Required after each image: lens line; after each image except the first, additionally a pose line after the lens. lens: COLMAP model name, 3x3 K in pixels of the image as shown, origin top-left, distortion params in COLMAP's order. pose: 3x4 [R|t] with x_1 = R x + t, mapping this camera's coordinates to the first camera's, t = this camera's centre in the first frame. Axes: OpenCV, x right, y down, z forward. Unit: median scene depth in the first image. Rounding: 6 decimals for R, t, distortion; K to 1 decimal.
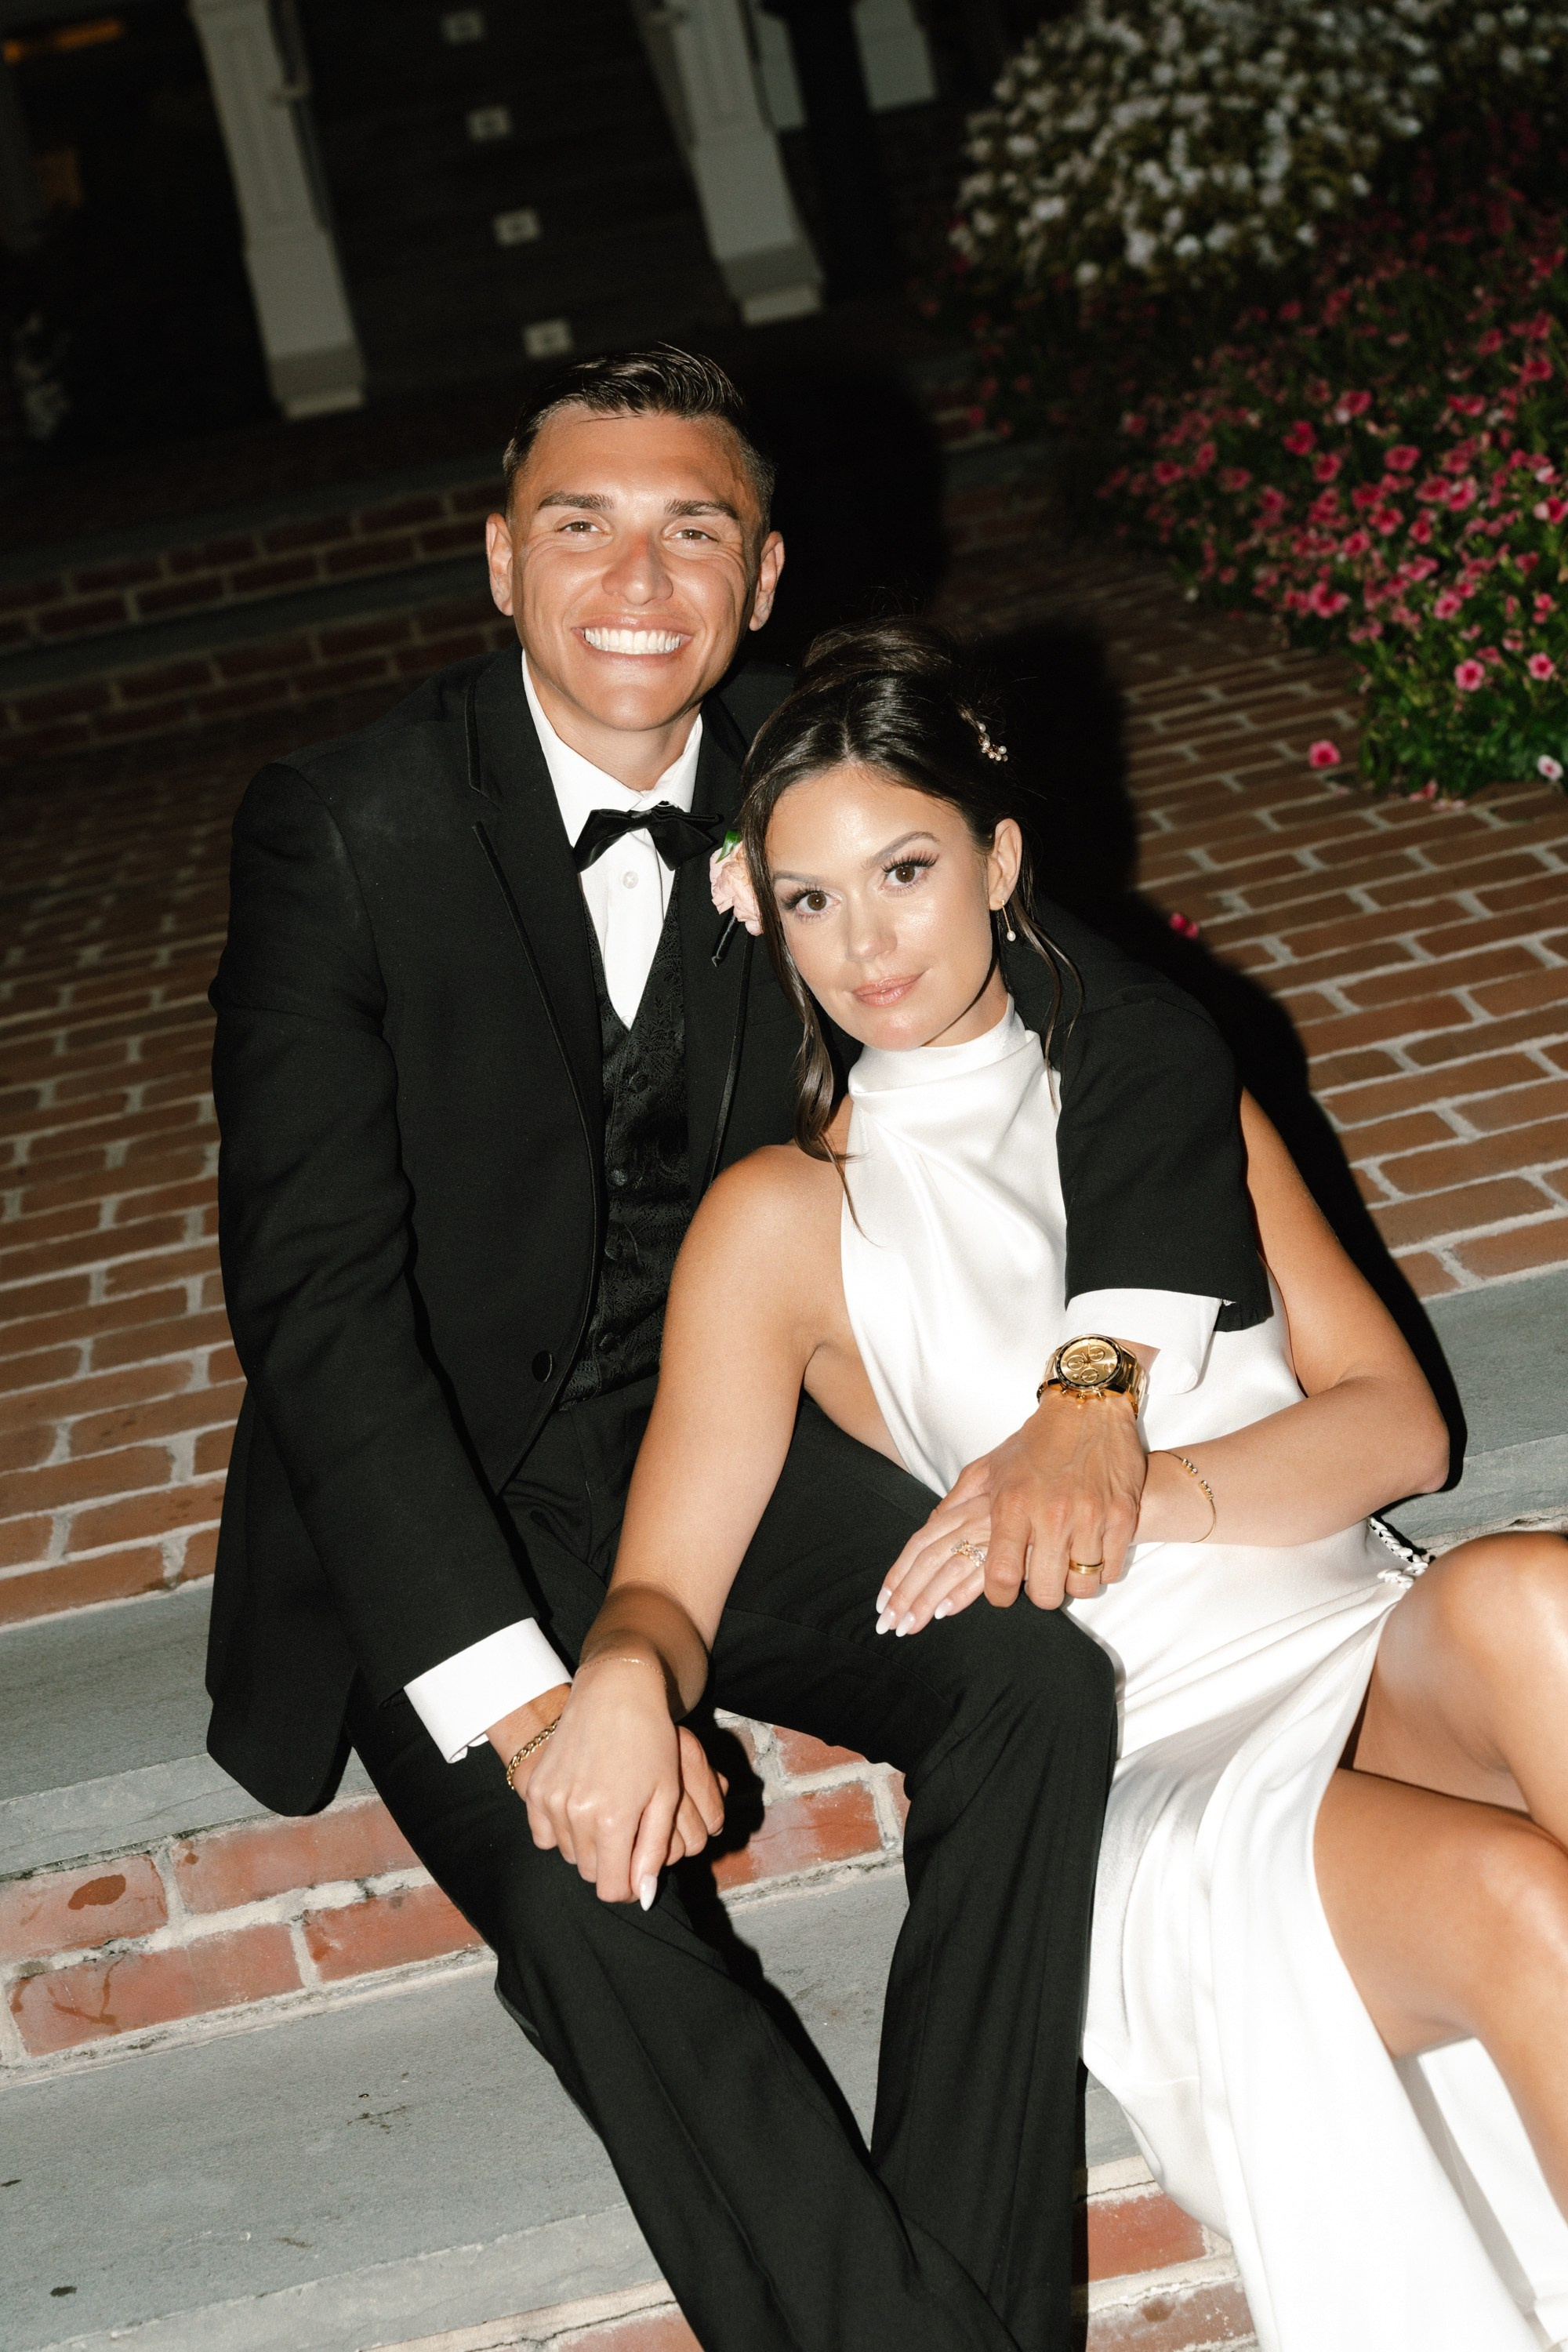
lens RADIAL K [[3660.7, 0, 779.4], [0, 3660.7, 1169.1], [0, 0, 1]] dist [0.007742, 0.000000]
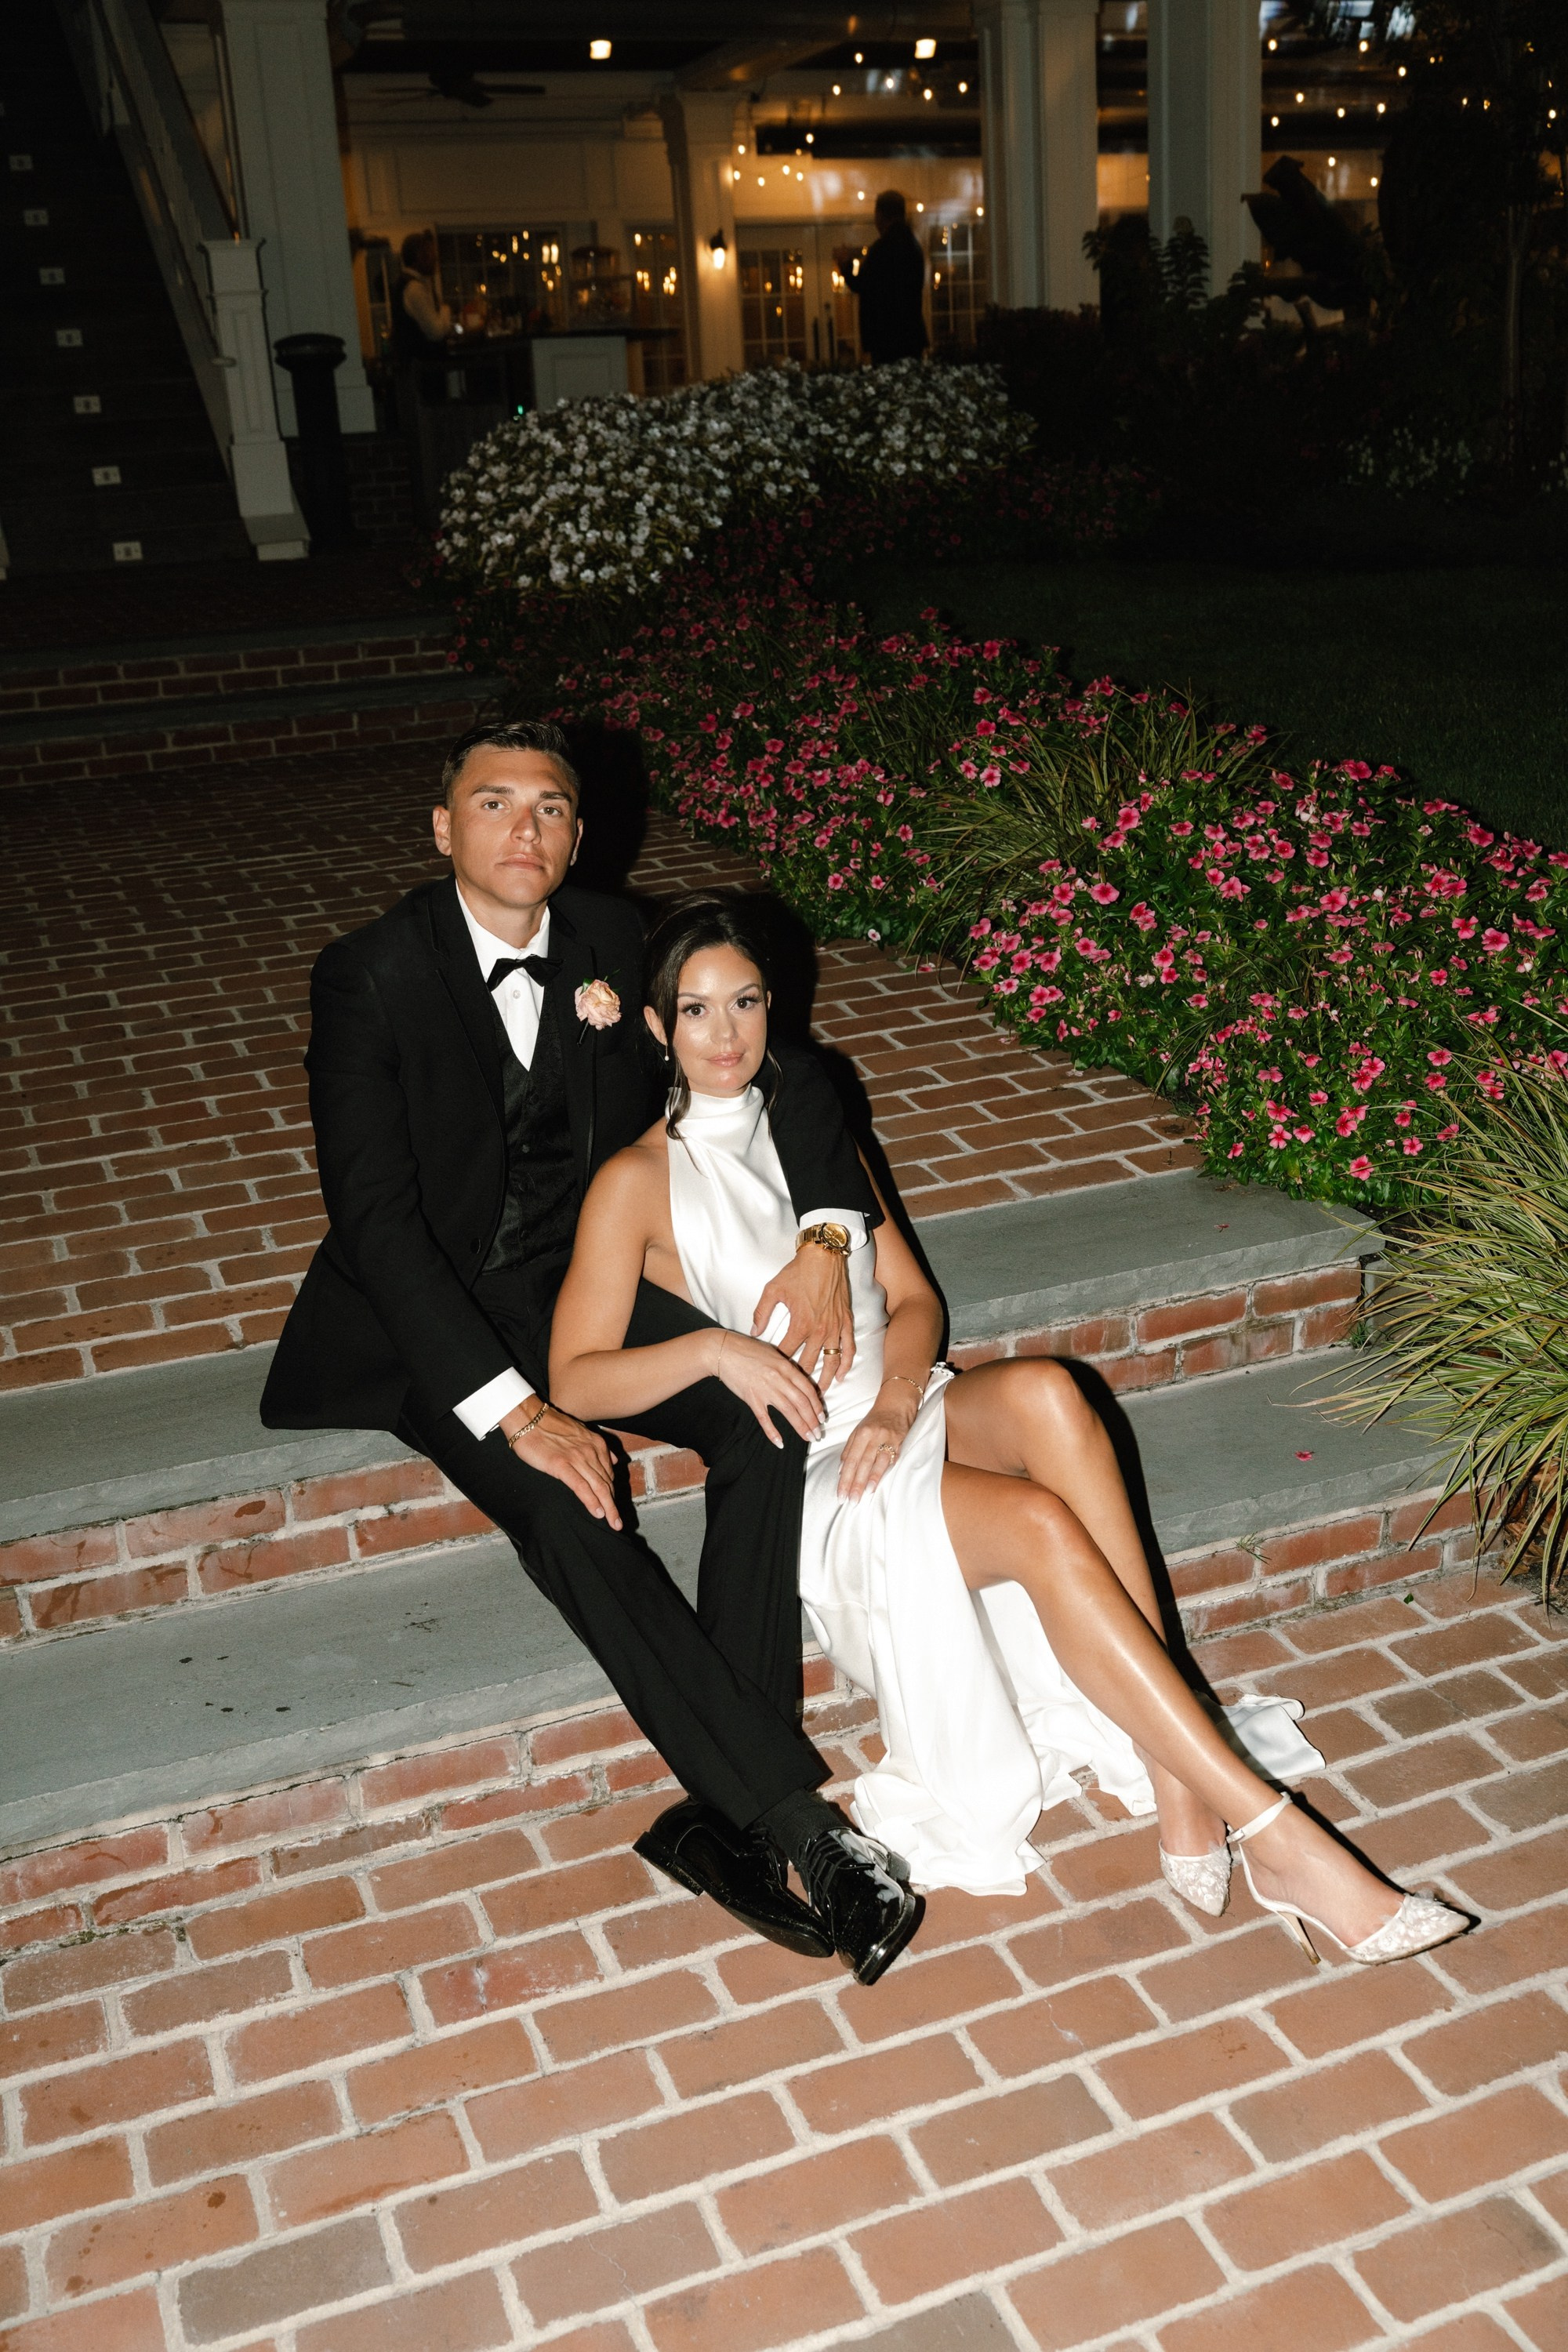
lens RADIAL K [[2315.5, 0, 778.4], [0, 2315.5, 1168.7], [0, 0, 1]] dist [-0.003871, 0.000000]
pose [[0.956926, 0.059233, 0.284225, -0.178886], [-0.069521, 0.997235, 0.026238, -0.018603], [-0.281885, -0.044867, 0.958398, -0.141642]]
